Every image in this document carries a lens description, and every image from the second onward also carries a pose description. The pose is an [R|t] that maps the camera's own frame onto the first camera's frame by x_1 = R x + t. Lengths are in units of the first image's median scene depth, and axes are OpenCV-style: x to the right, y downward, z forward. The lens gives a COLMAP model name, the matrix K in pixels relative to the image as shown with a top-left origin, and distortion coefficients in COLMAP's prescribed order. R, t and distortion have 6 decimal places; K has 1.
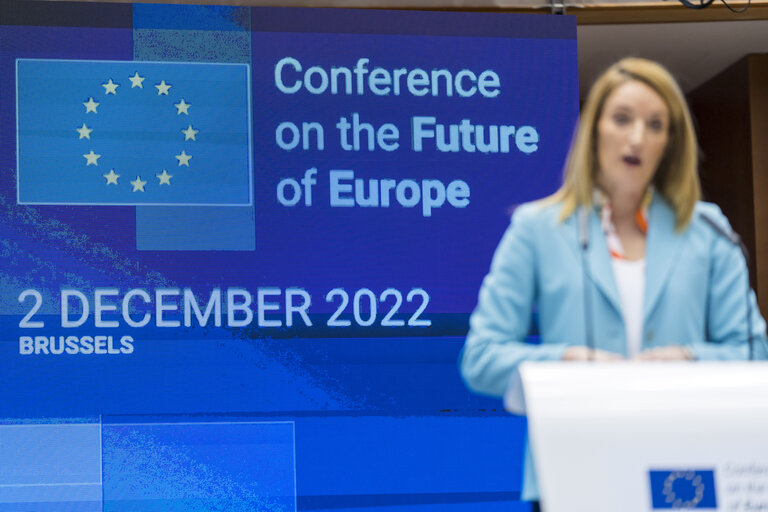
lens RADIAL K [[2701.1, 0, 384.0], [0, 2701.1, 256.0], [0, 0, 1]] dist [0.052348, 0.523380]
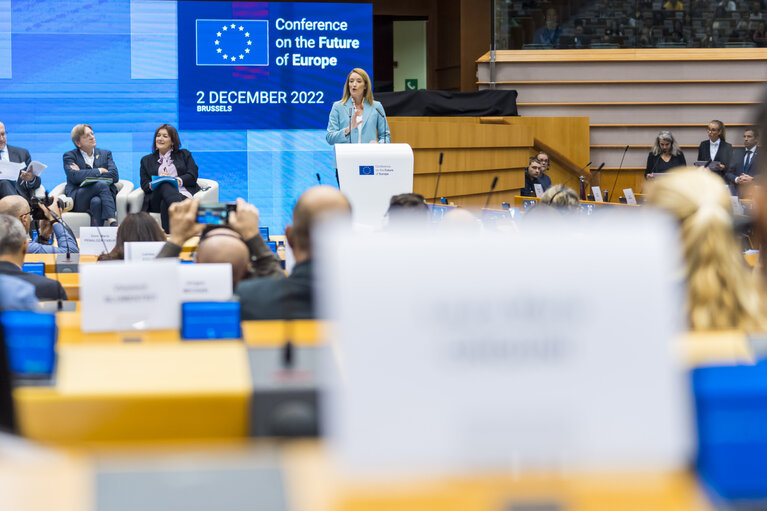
lens RADIAL K [[1859.9, 0, 383.5], [0, 1859.9, 255.5], [0, 0, 1]] dist [-0.062343, -0.363571]
pose [[0.999421, 0.018876, 0.028297, 0.029538], [-0.023497, 0.984624, 0.173098, -0.180365], [-0.024595, -0.173663, 0.984498, -1.210827]]
